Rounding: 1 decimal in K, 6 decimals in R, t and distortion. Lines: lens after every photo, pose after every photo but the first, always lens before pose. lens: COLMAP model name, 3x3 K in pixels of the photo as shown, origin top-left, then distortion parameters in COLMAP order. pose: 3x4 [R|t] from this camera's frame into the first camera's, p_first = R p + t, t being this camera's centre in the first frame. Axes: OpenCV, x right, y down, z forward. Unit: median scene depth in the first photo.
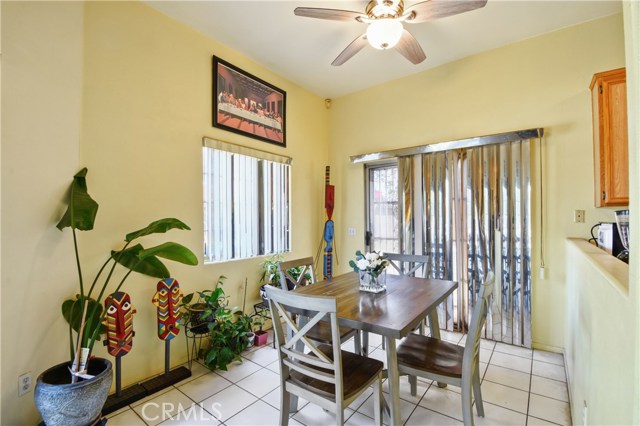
lens RADIAL K [[288.4, 0, 322.3], [0, 288.4, 216.5], [0, 0, 1]] dist [0.001075, -0.008870]
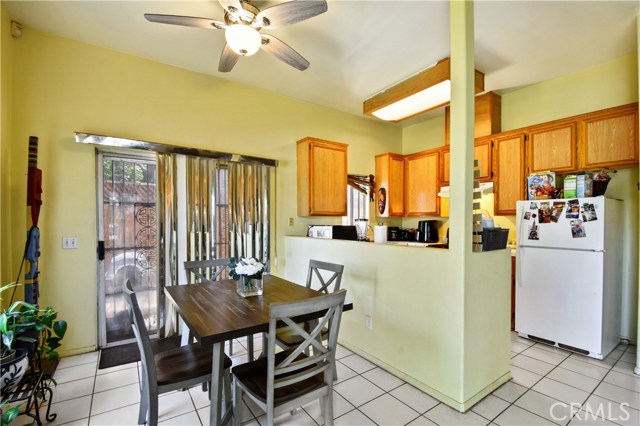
lens RADIAL K [[288.4, 0, 319.6], [0, 288.4, 223.2], [0, 0, 1]] dist [0.001075, -0.008870]
pose [[0.304537, 0.000601, 0.952500, -0.489442], [-0.006823, 0.999976, 0.001550, 0.002337], [-0.952476, -0.006971, 0.304533, 0.323198]]
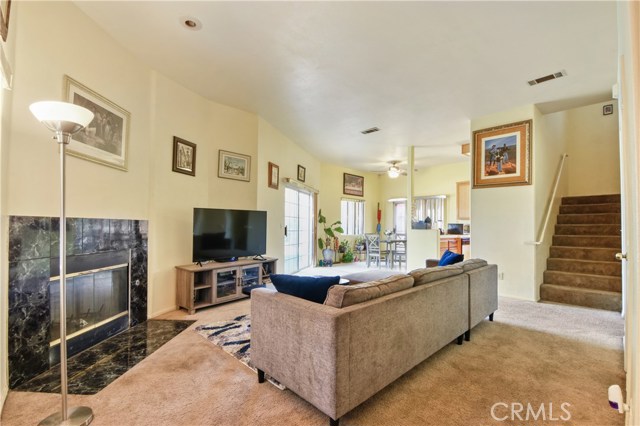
lens RADIAL K [[288.4, 0, 320.4], [0, 288.4, 219.9], [0, 0, 1]] dist [0.001075, -0.008870]
pose [[0.984893, 0.011072, -0.172810, -0.061762], [-0.015540, 0.999579, -0.024521, 0.070572], [0.172465, 0.026836, 0.984650, -2.204391]]
